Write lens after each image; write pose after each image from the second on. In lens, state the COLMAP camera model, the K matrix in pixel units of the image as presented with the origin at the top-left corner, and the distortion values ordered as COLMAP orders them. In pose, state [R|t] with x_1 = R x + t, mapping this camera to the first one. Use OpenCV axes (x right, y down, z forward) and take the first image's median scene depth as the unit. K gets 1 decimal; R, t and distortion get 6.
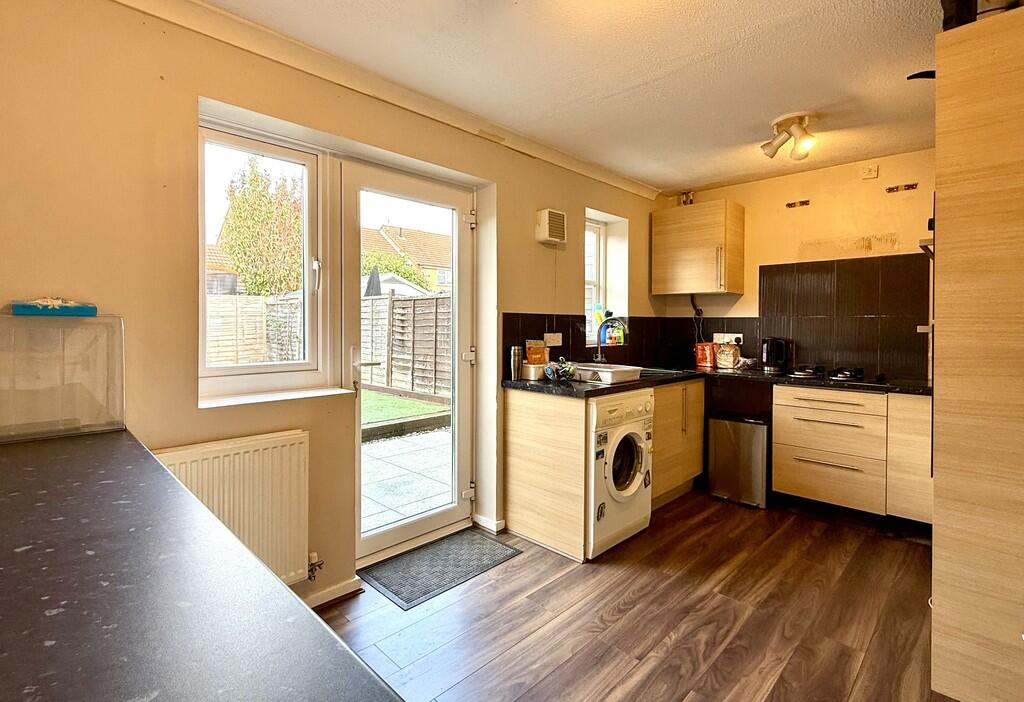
lens RADIAL K [[484.0, 0, 512.1], [0, 484.0, 333.3], [0, 0, 1]] dist [-0.000272, -0.000085]
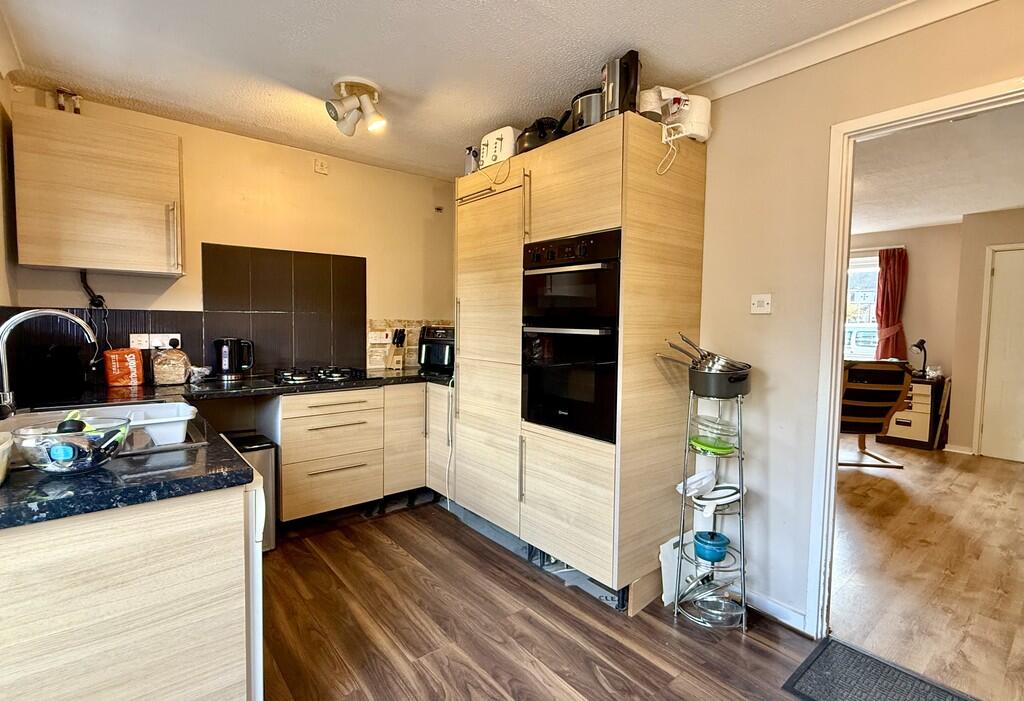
lens RADIAL K [[480.7, 0, 512.0], [0, 480.7, 350.5], [0, 0, 1]] dist [-0.000351, -0.000084]
pose [[0.098438, -0.066635, 0.992910, -0.248471], [0.004660, 0.997776, 0.066500, -0.025870], [-0.995132, -0.001919, 0.098530, 0.581852]]
